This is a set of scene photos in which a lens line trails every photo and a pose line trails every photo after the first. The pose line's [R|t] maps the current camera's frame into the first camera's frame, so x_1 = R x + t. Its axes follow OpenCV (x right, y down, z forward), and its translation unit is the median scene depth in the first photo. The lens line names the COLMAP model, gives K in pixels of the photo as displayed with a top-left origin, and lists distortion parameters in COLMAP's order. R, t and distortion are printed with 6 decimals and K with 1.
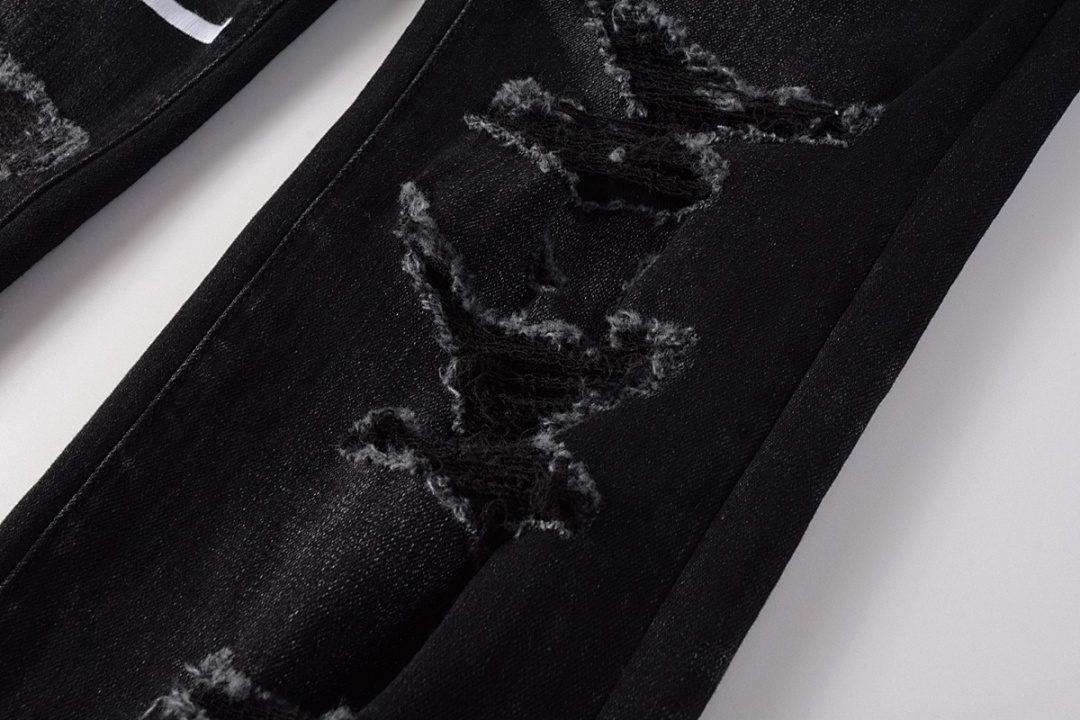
lens RADIAL K [[1149.6, 0, 540.0], [0, 1149.6, 360.0], [0, 0, 1]] dist [0.001061, -0.001886]
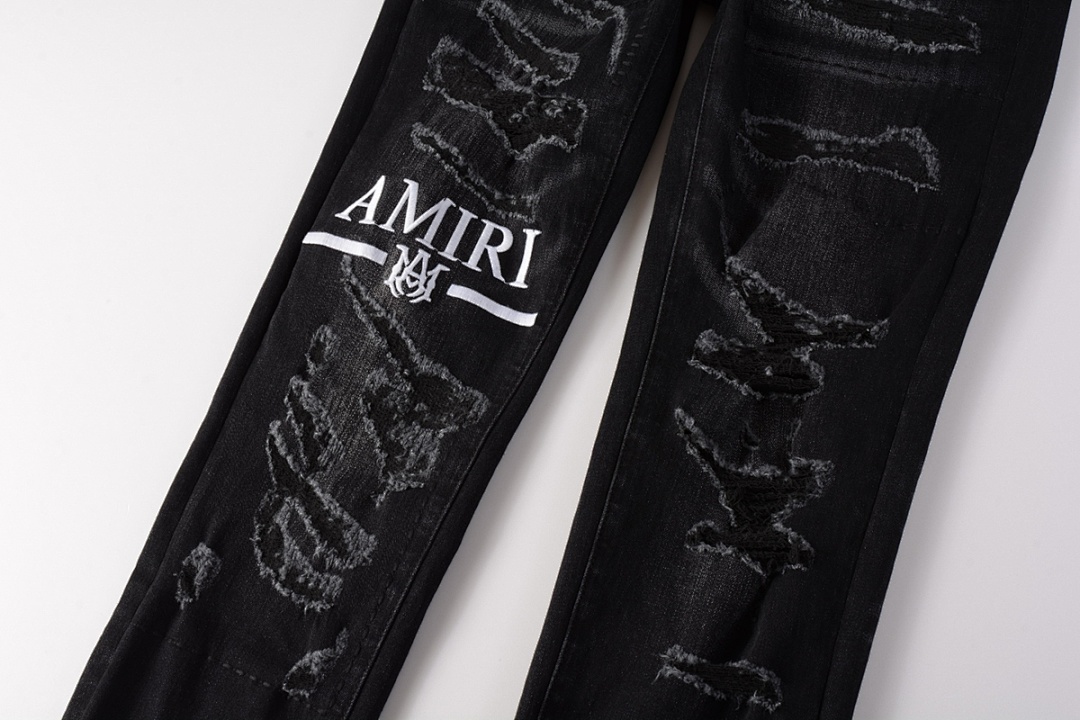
lens RADIAL K [[1149.6, 0, 540.0], [0, 1149.6, 360.0], [0, 0, 1]] dist [0.001061, -0.001886]
pose [[0.979375, -0.187678, 0.074839, -0.495967], [0.177610, 0.976264, 0.123948, -0.538714], [-0.096325, -0.108100, 0.989462, -1.016456]]
